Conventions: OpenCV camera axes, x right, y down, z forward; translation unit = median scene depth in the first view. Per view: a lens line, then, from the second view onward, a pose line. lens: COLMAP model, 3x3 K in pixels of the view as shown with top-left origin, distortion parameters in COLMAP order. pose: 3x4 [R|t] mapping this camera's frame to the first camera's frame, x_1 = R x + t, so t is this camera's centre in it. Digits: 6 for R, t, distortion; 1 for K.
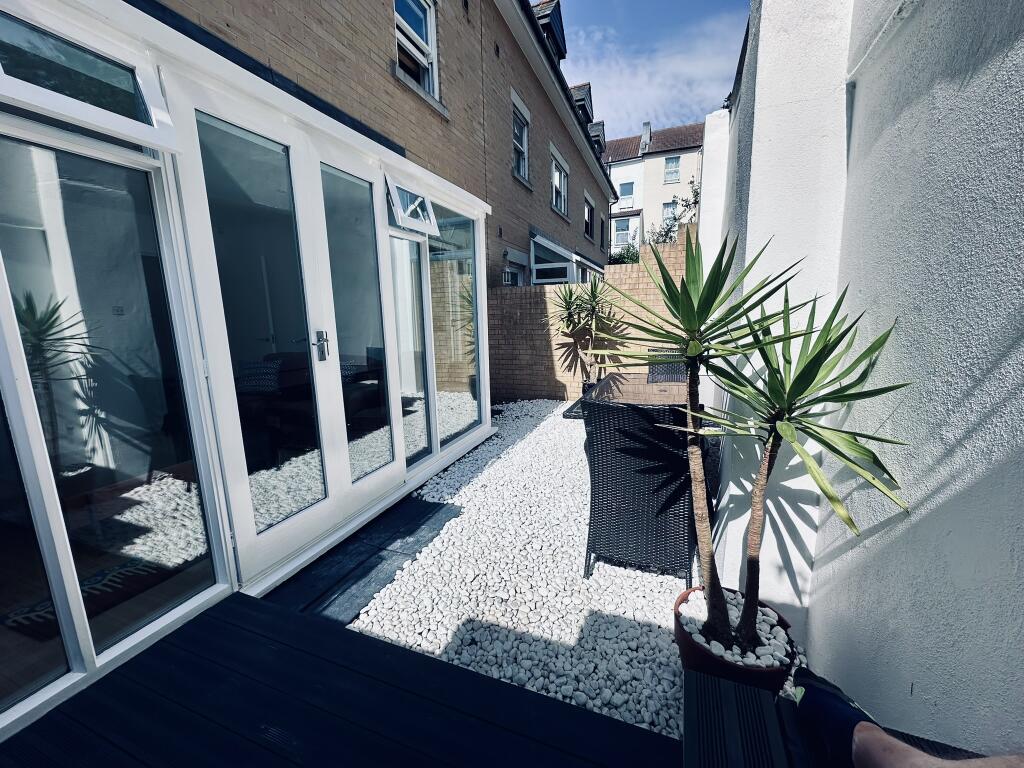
lens RADIAL K [[409.3, 0, 511.4], [0, 409.3, 385.4], [0, 0, 1]] dist [-0.000666, -0.000170]
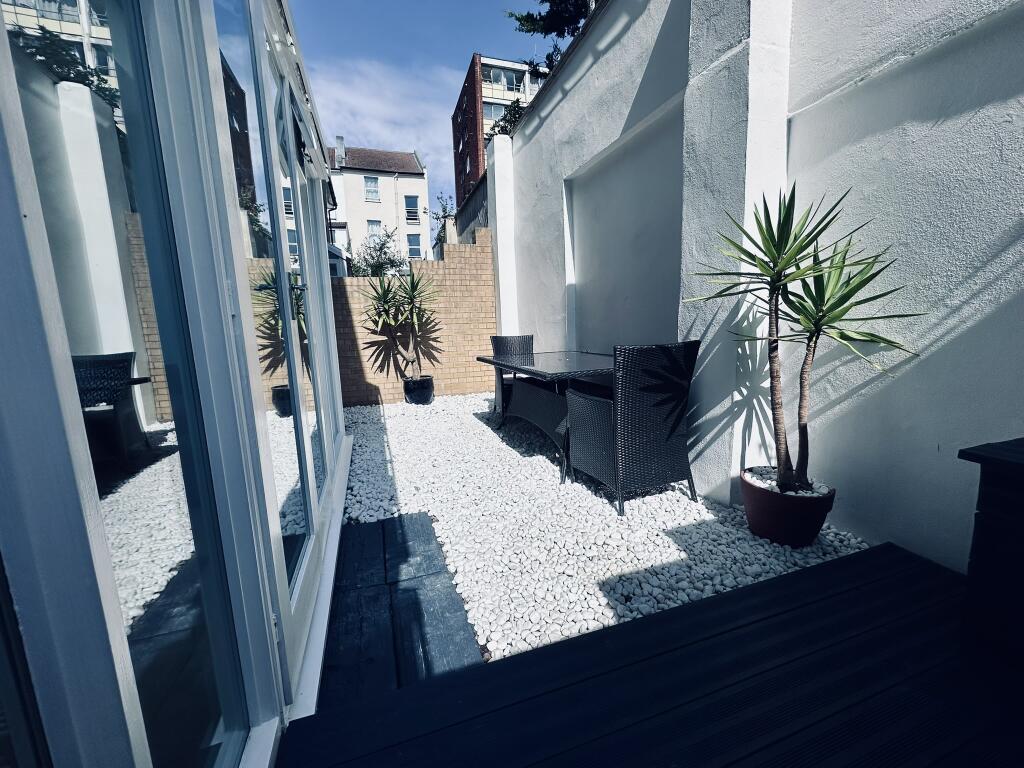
lens RADIAL K [[409.3, 0, 512.0], [0, 409.3, 383.3], [0, 0, 1]] dist [-0.000666, -0.000170]
pose [[0.764432, -0.099462, 0.636986, -0.450740], [0.129320, 0.991603, -0.000360, 0.058885], [-0.631601, 0.082650, 0.770875, 0.216162]]
